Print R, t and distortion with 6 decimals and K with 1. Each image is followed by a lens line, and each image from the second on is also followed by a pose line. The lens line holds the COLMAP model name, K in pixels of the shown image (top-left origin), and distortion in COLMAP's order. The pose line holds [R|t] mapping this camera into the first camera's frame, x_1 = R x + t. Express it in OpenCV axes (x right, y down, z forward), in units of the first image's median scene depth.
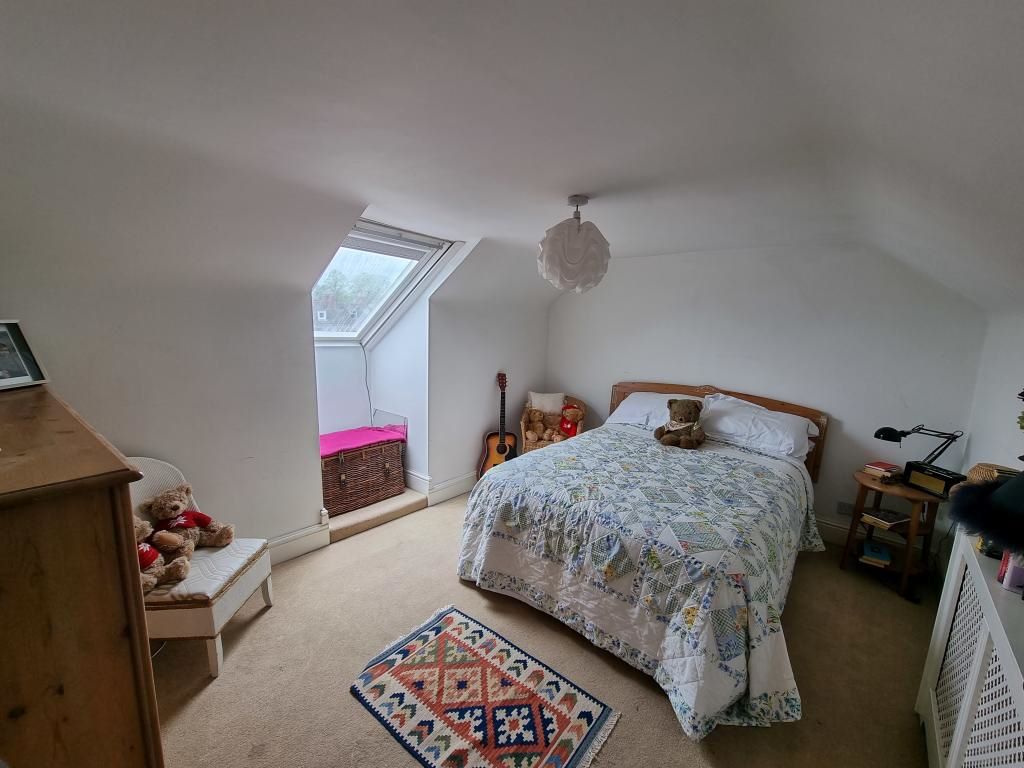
lens RADIAL K [[421.9, 0, 514.0], [0, 421.9, 388.4], [0, 0, 1]] dist [-0.010343, -0.000228]
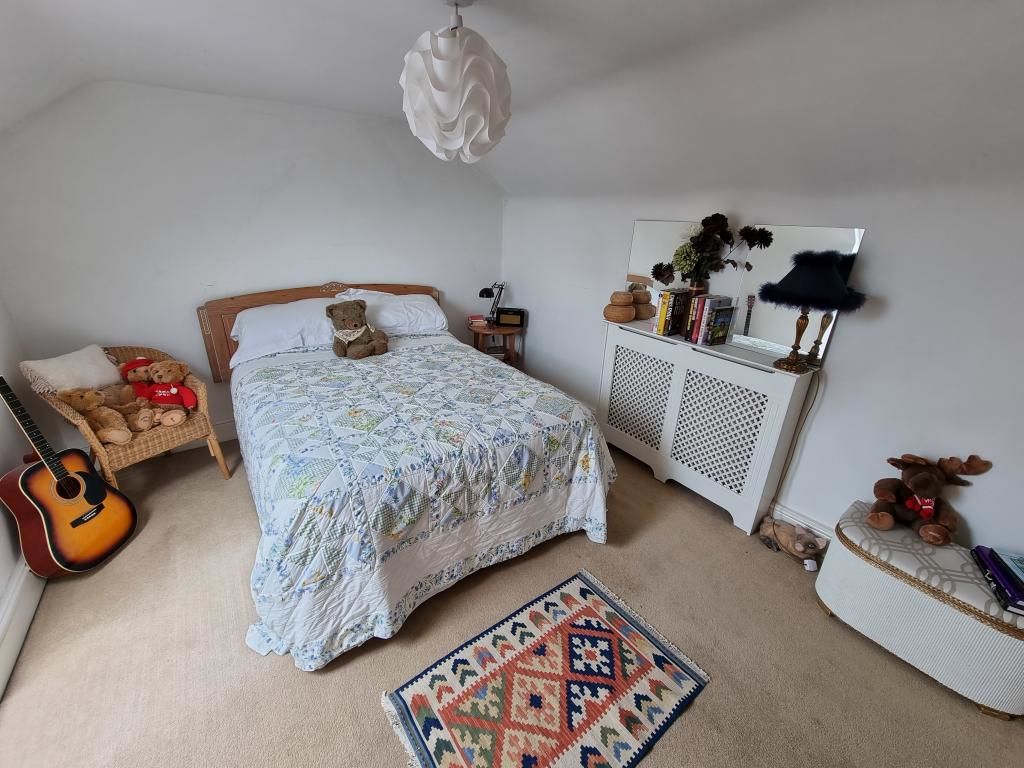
lens RADIAL K [[421.9, 0, 513.5], [0, 421.9, 386.7], [0, 0, 1]] dist [-0.010343, -0.000228]
pose [[0.253615, -0.388367, 0.885918, -0.541846], [0.146921, 0.920702, 0.361555, -0.121139], [-0.956082, 0.038464, 0.290563, 0.702302]]
